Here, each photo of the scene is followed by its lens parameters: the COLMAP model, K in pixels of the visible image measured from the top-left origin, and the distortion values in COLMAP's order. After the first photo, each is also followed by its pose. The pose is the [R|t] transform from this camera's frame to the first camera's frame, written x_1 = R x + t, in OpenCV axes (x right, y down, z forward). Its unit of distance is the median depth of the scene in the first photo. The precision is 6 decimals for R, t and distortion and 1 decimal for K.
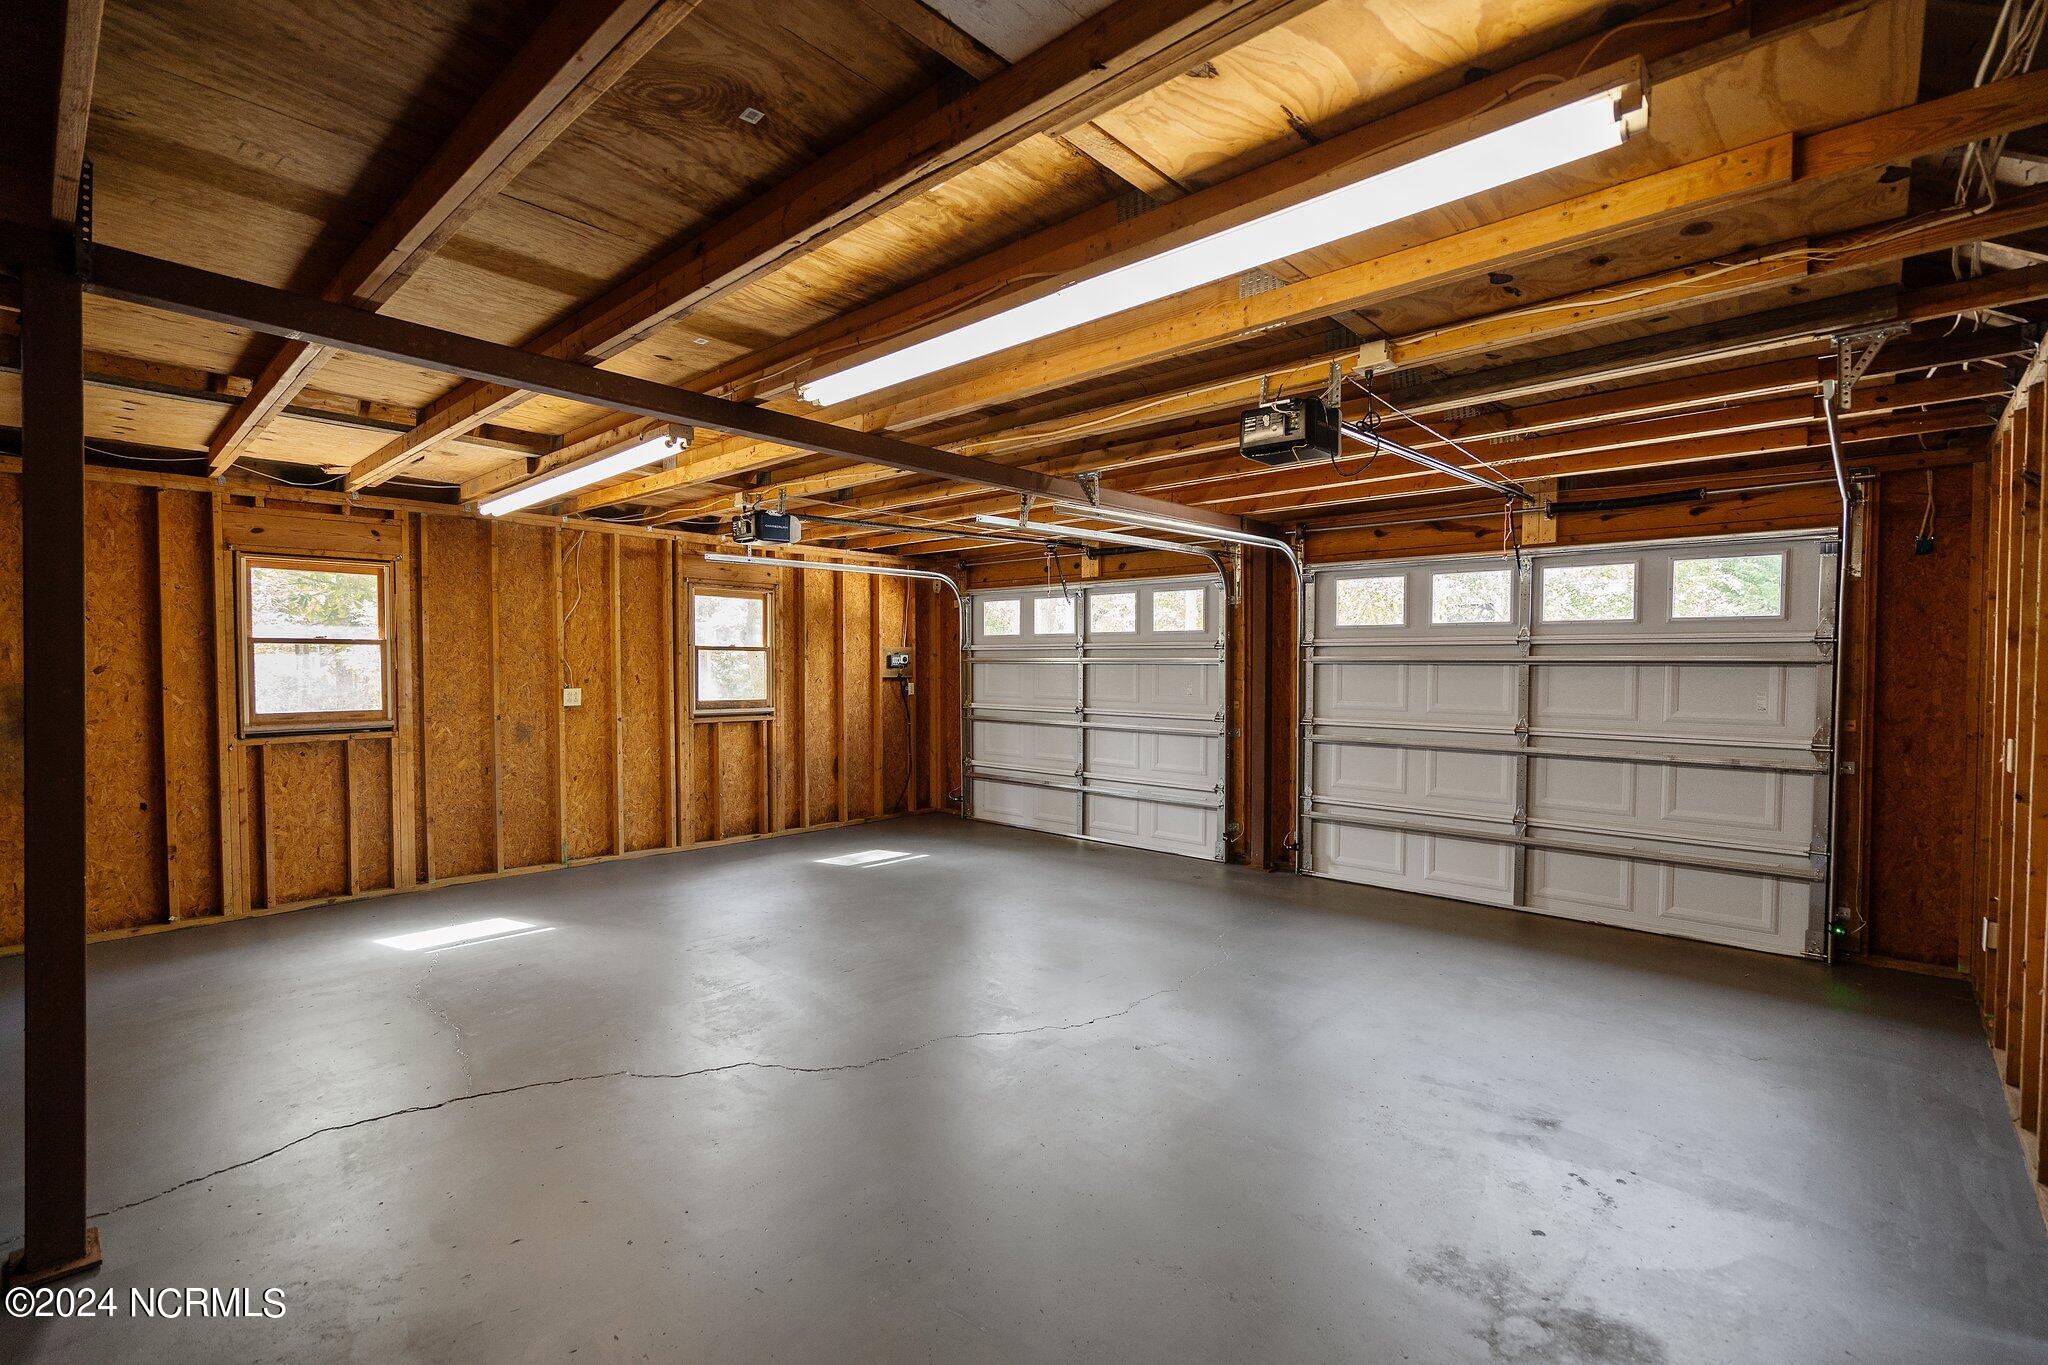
lens RADIAL K [[947.3, 0, 1027.6], [0, 947.3, 687.2], [0, 0, 1]] dist [-0.008949, 0.004231]
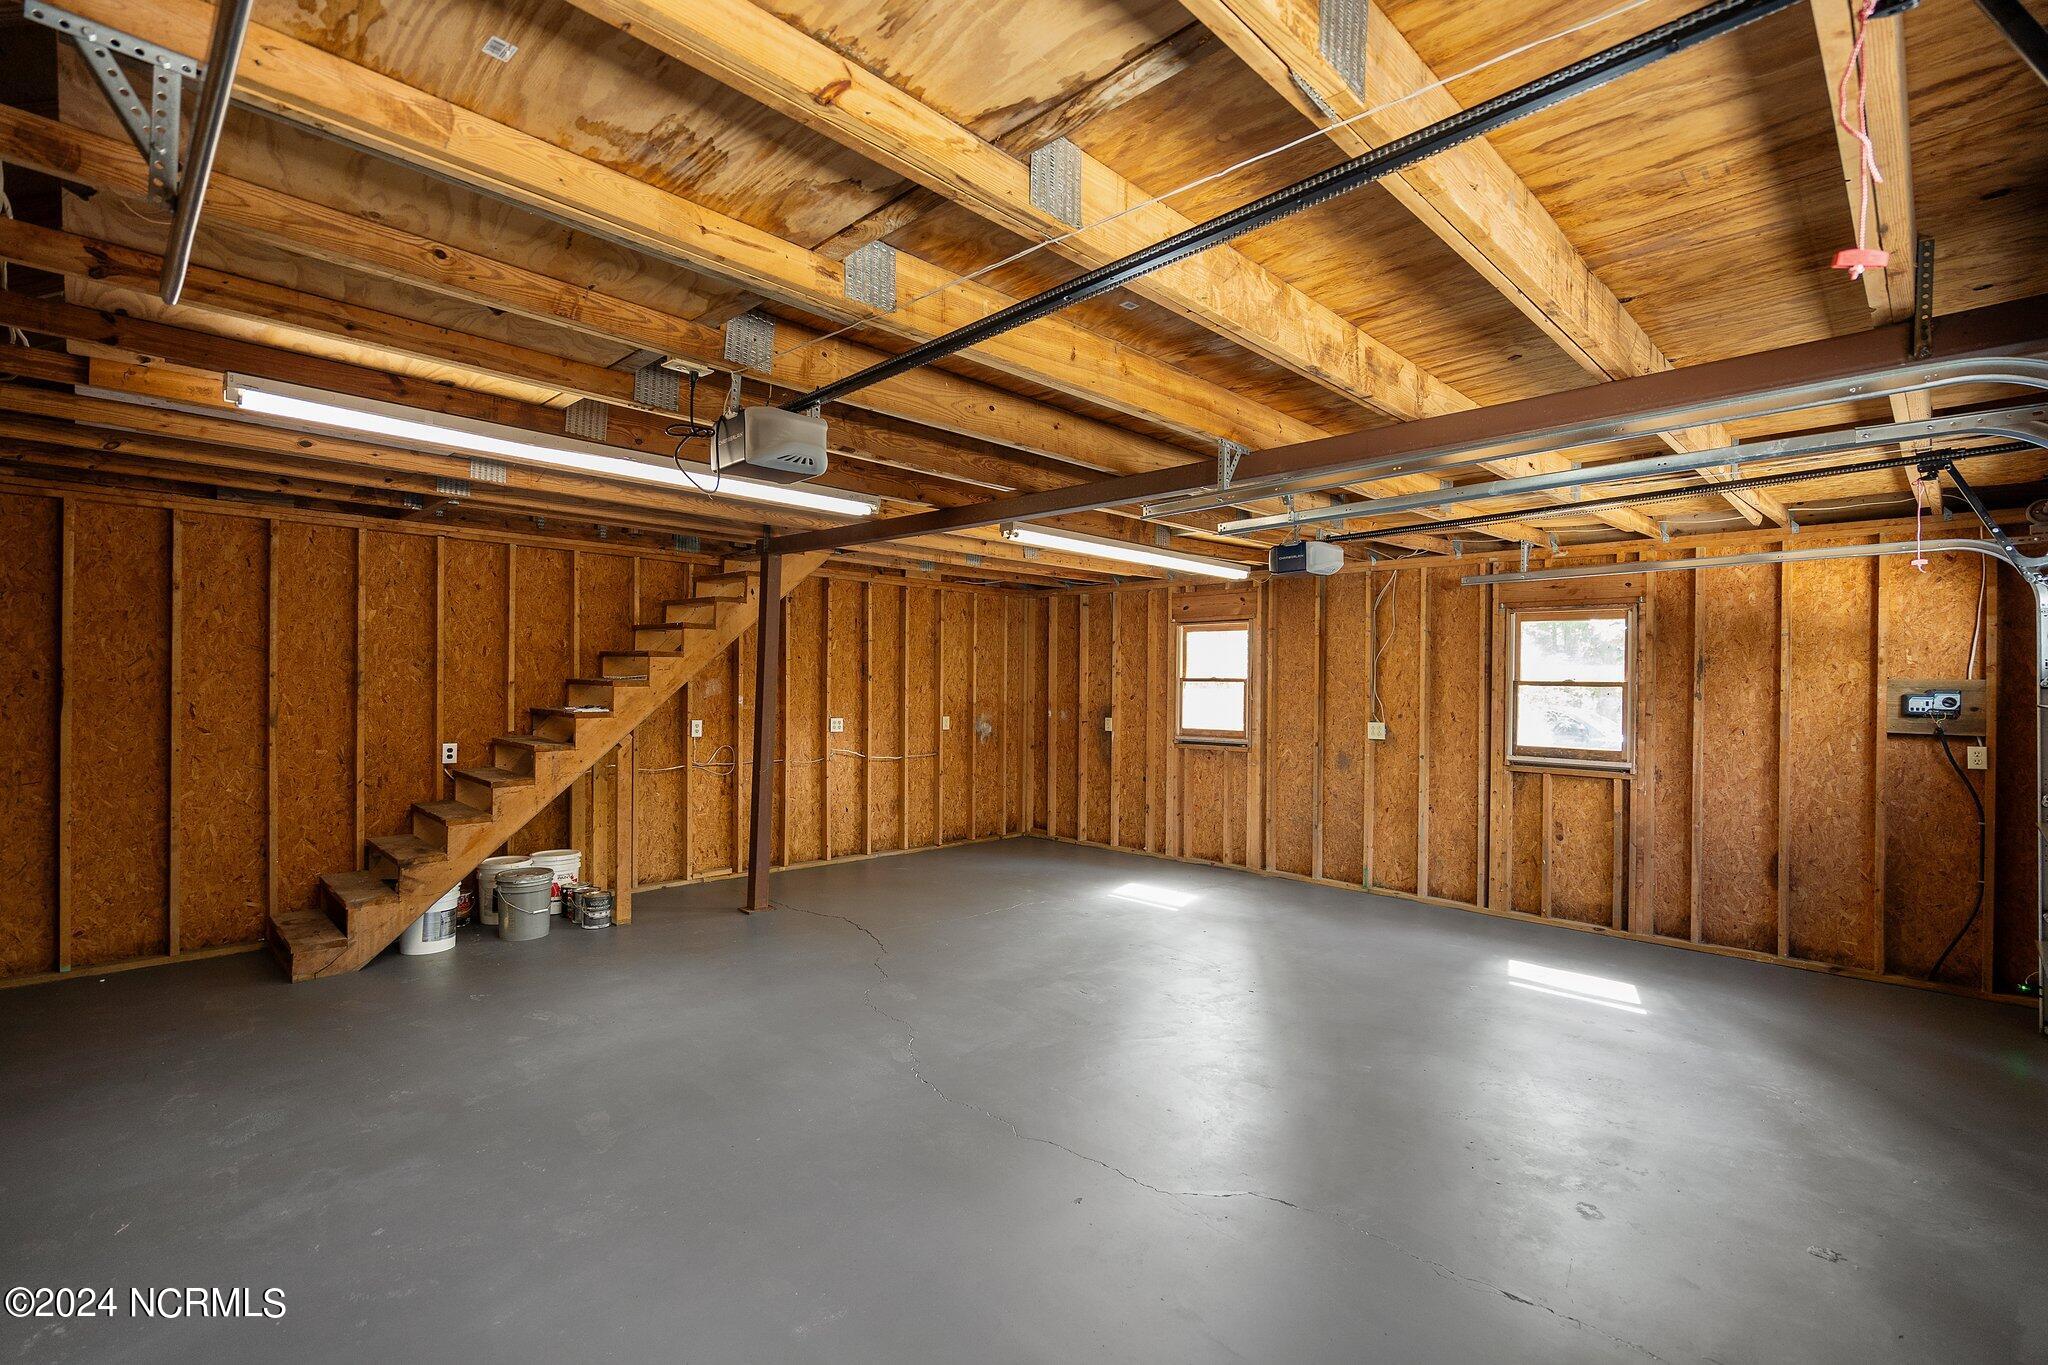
lens RADIAL K [[947.3, 0, 1030.1], [0, 947.3, 689.2], [0, 0, 1]] dist [-0.008949, 0.004231]
pose [[-0.045532, -0.004540, -0.998953, 0.498224], [-0.044576, 0.999003, -0.002509, -0.013488], [0.997968, 0.044415, -0.045689, 0.567745]]
